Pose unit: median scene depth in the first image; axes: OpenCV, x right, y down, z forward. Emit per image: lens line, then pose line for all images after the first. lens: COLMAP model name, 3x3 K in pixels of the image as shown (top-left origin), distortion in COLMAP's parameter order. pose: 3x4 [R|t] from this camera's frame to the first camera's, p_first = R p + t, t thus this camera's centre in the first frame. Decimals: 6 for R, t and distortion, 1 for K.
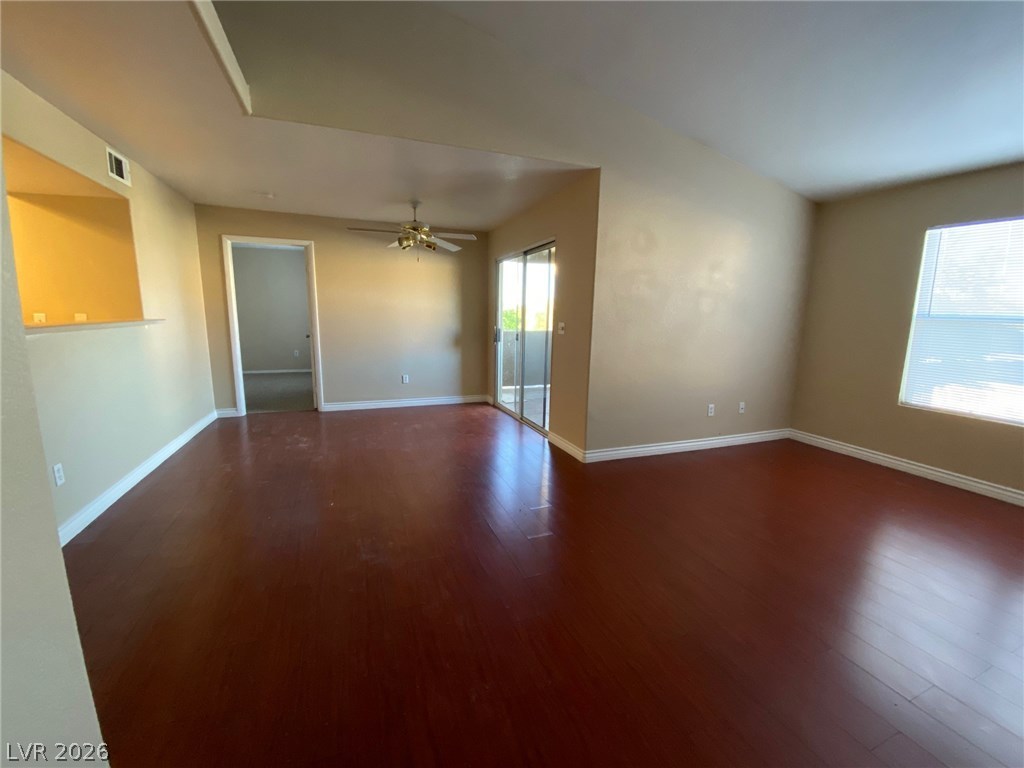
lens RADIAL K [[416.6, 0, 511.0], [0, 416.6, 387.2], [0, 0, 1]] dist [0.023664, -0.020748]
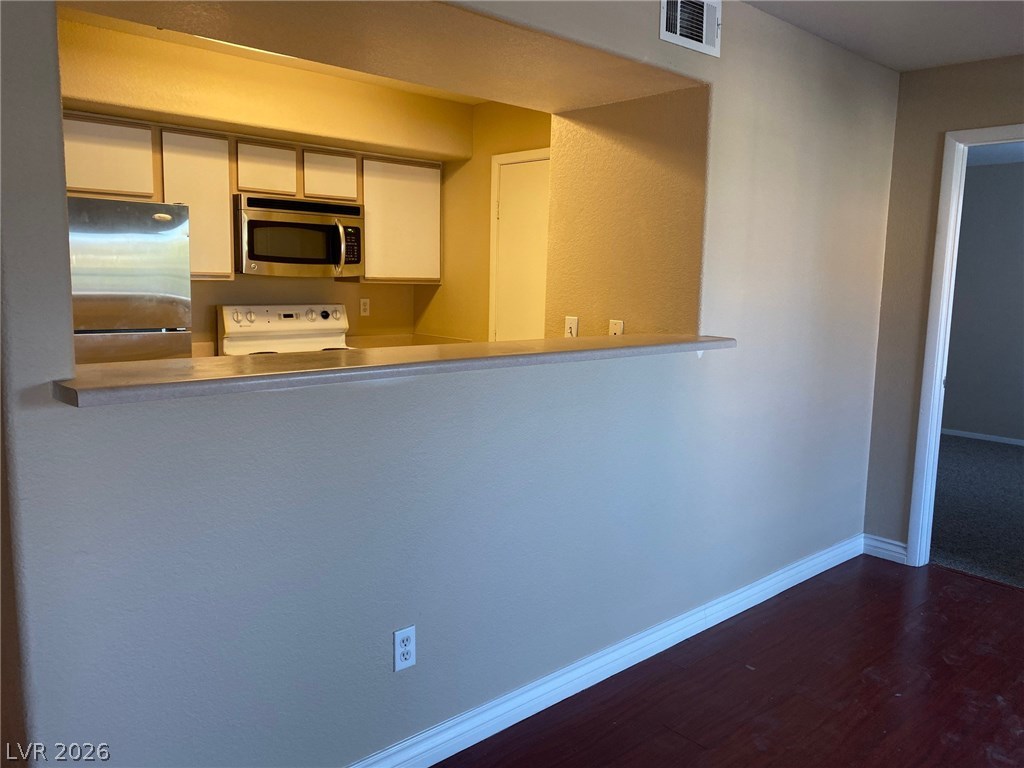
lens RADIAL K [[775.9, 0, 512.0], [0, 775.9, 384.0], [0, 0, 1]] dist [0.101434, -0.175696]
pose [[0.354997, 0.116501, -0.927580, -0.121434], [-0.169329, 0.983806, 0.058758, -0.120221], [0.919405, 0.136207, 0.368975, 0.464319]]
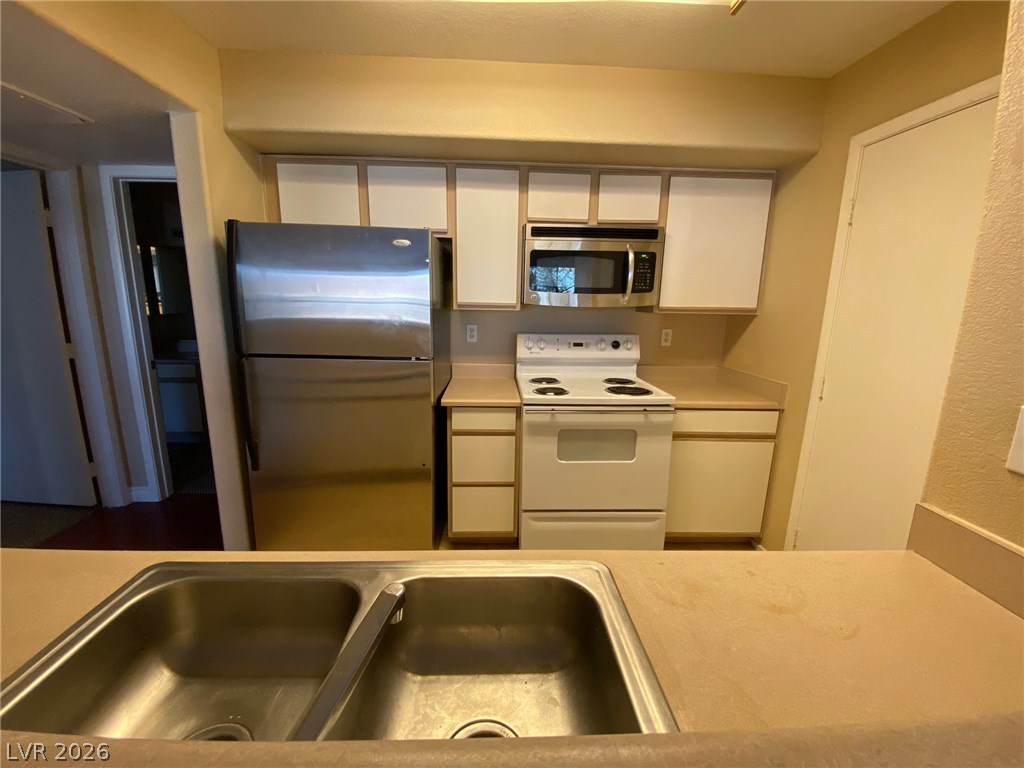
lens RADIAL K [[416.6, 0, 511.0], [0, 416.6, 387.2], [0, 0, 1]] dist [0.023664, -0.020748]
pose [[-0.317306, 0.162882, -0.934230, -0.725488], [-0.181762, 0.956429, 0.228486, -0.164463], [0.930741, 0.242307, -0.273875, 0.686972]]
